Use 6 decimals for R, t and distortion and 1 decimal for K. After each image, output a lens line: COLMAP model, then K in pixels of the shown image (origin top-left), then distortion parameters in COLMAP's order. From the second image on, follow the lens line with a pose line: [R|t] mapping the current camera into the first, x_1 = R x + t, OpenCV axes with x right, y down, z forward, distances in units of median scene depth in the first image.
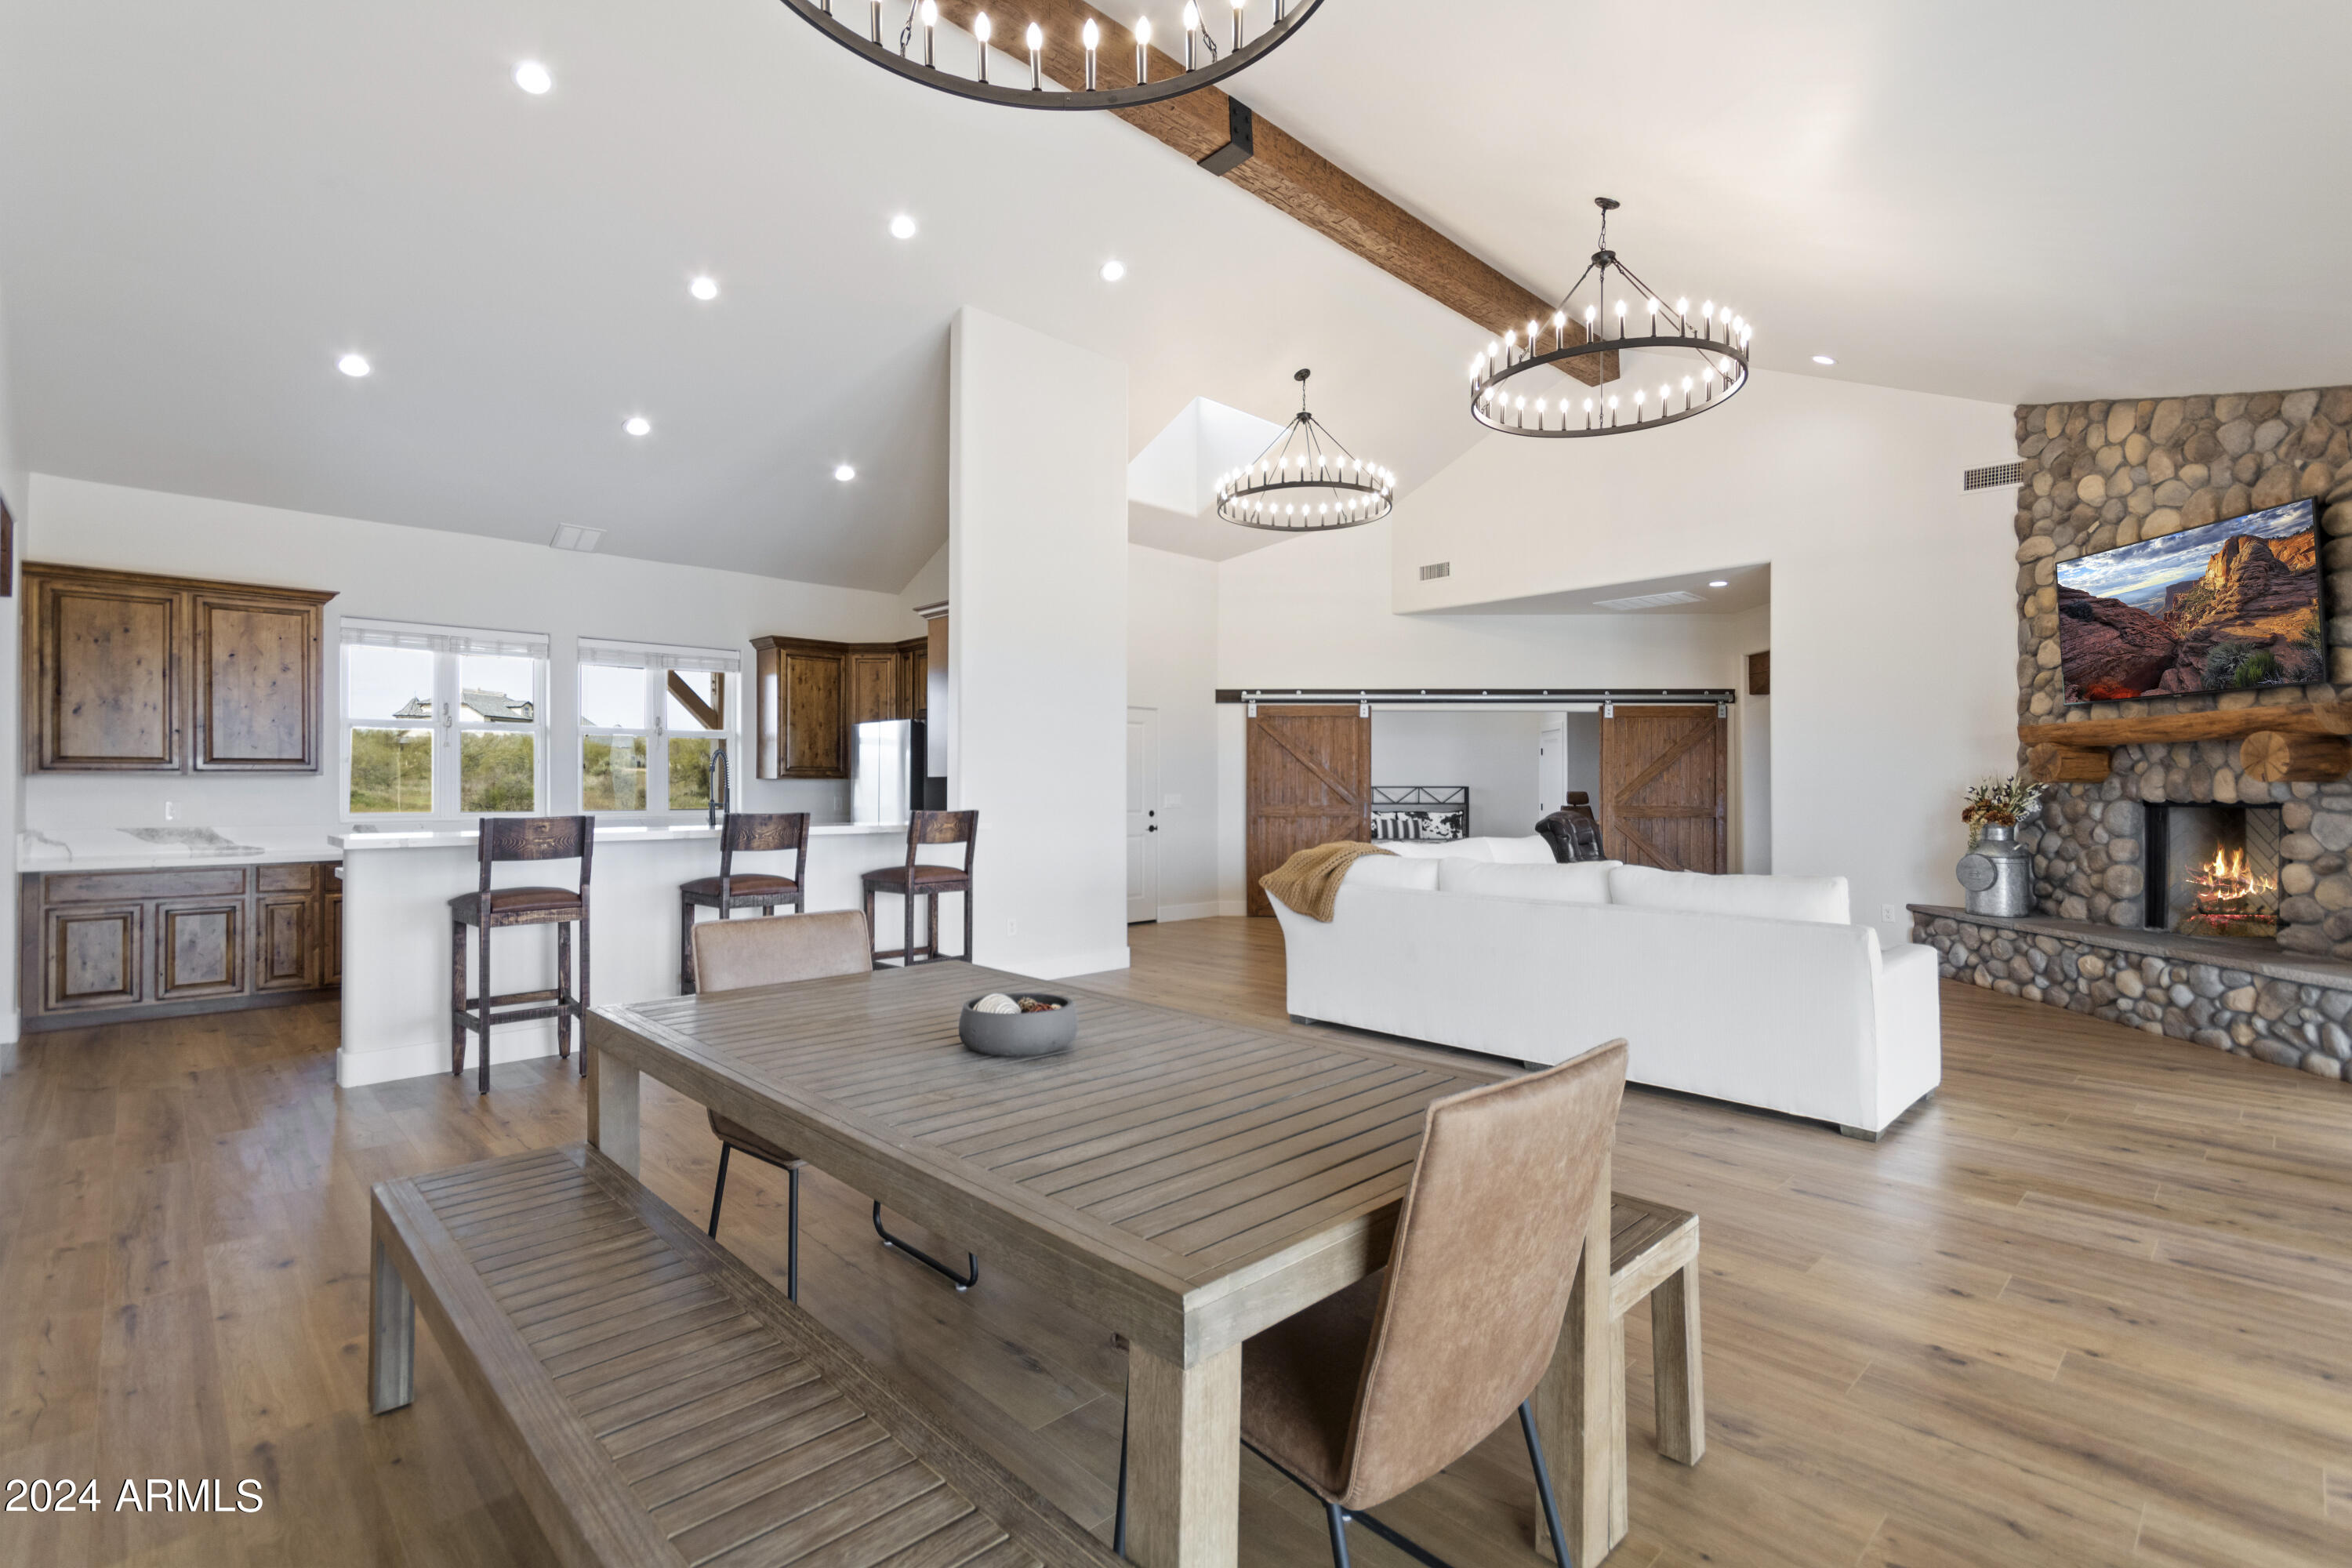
lens RADIAL K [[1088.1, 0, 1173.1], [0, 1088.1, 786.3], [0, 0, 1]] dist [0.023048, -0.004061]
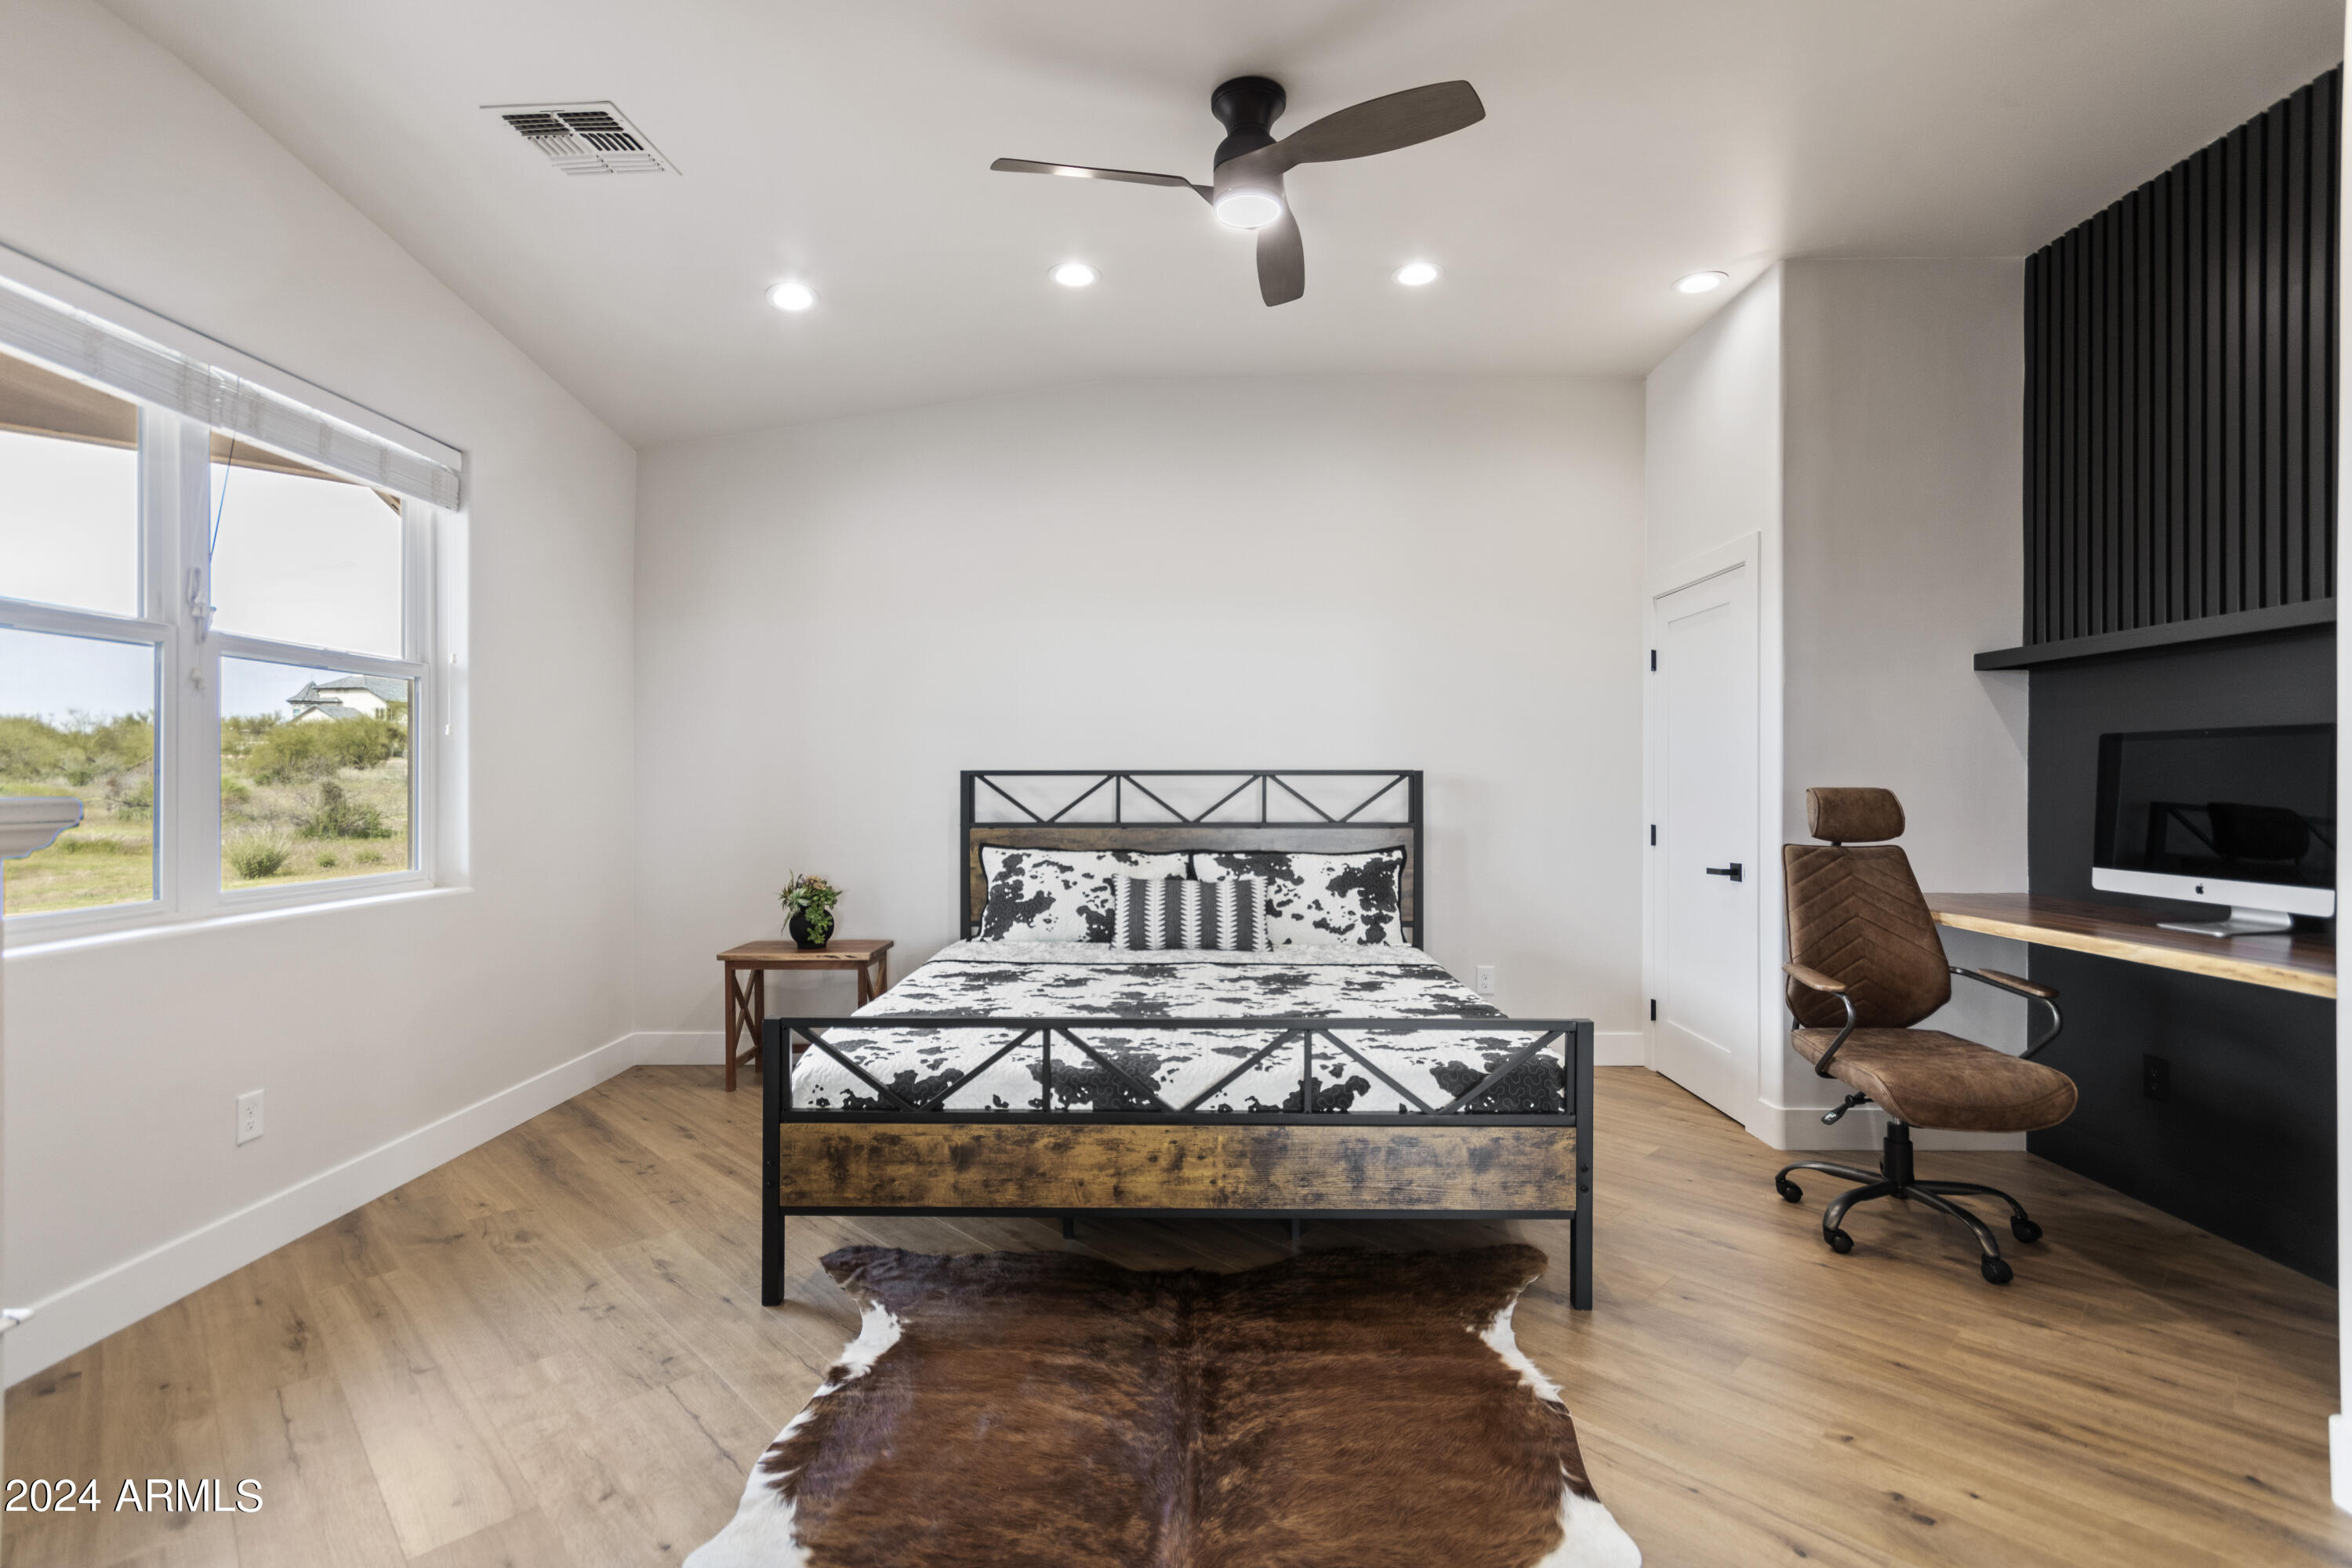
lens RADIAL K [[1088.1, 0, 1173.9], [0, 1088.1, 792.3], [0, 0, 1]] dist [0.023048, -0.004061]
pose [[0.999978, -0.000096, 0.006673, 0.386722], [0.000104, 0.999999, -0.001178, 0.013181], [-0.006673, 0.001179, 0.999977, 1.345176]]
